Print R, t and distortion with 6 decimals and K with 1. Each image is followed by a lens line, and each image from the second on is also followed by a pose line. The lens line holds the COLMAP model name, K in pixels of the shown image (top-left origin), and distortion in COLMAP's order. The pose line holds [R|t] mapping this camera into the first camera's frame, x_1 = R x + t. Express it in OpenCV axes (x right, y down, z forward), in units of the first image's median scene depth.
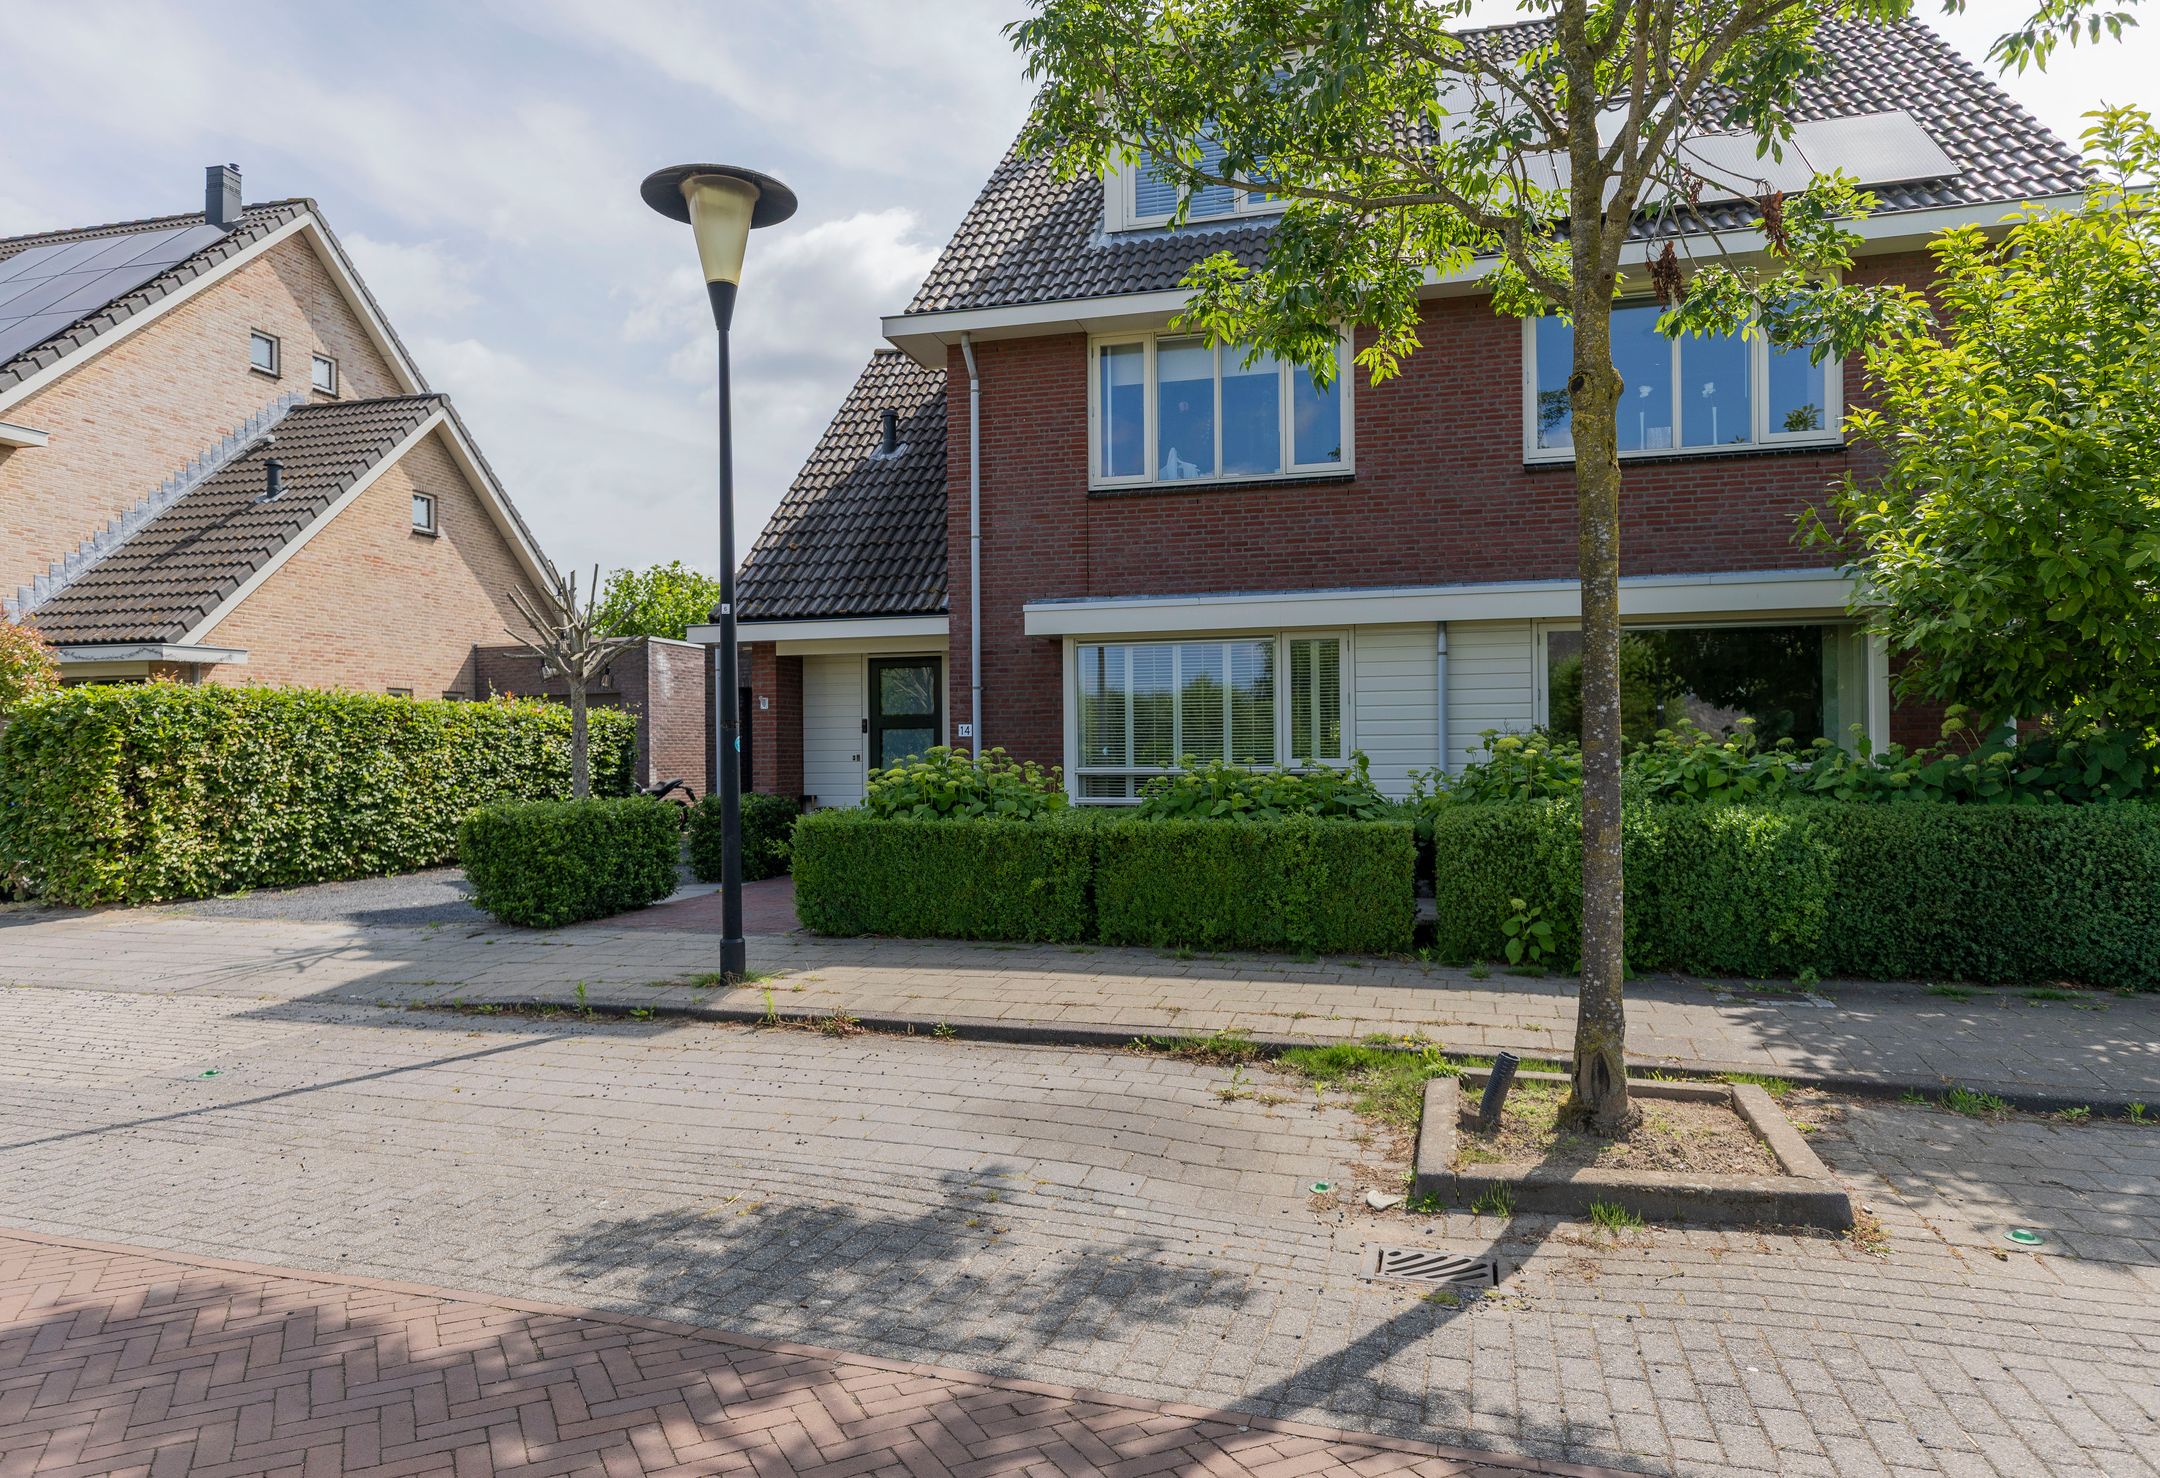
lens RADIAL K [[1264.8, 0, 1080.0], [0, 1264.8, 739.0], [0, 0, 1]] dist [0.010779, 0.000471]
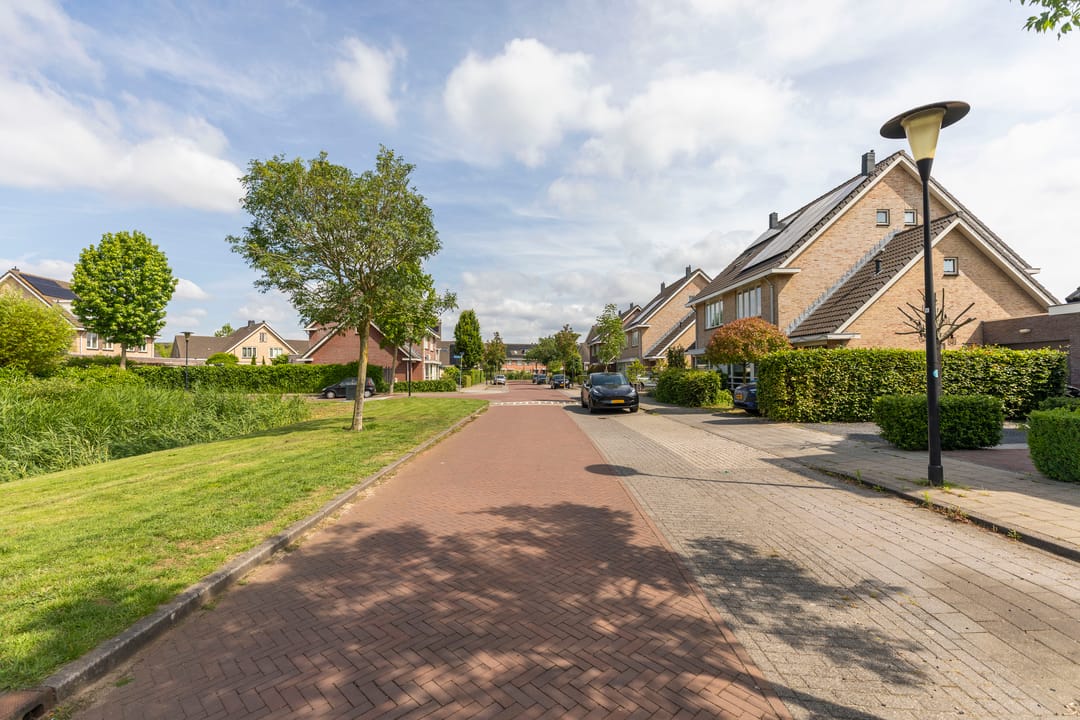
lens RADIAL K [[479.2, 0, 540.0], [0, 479.2, 360.0], [0, 0, 1]] dist [-0.000414, 0.000418]
pose [[0.294398, -0.016550, -0.955540, 0.148525], [0.010667, 0.999845, -0.014031, -0.007534], [0.955623, -0.006062, 0.294529, 0.062352]]
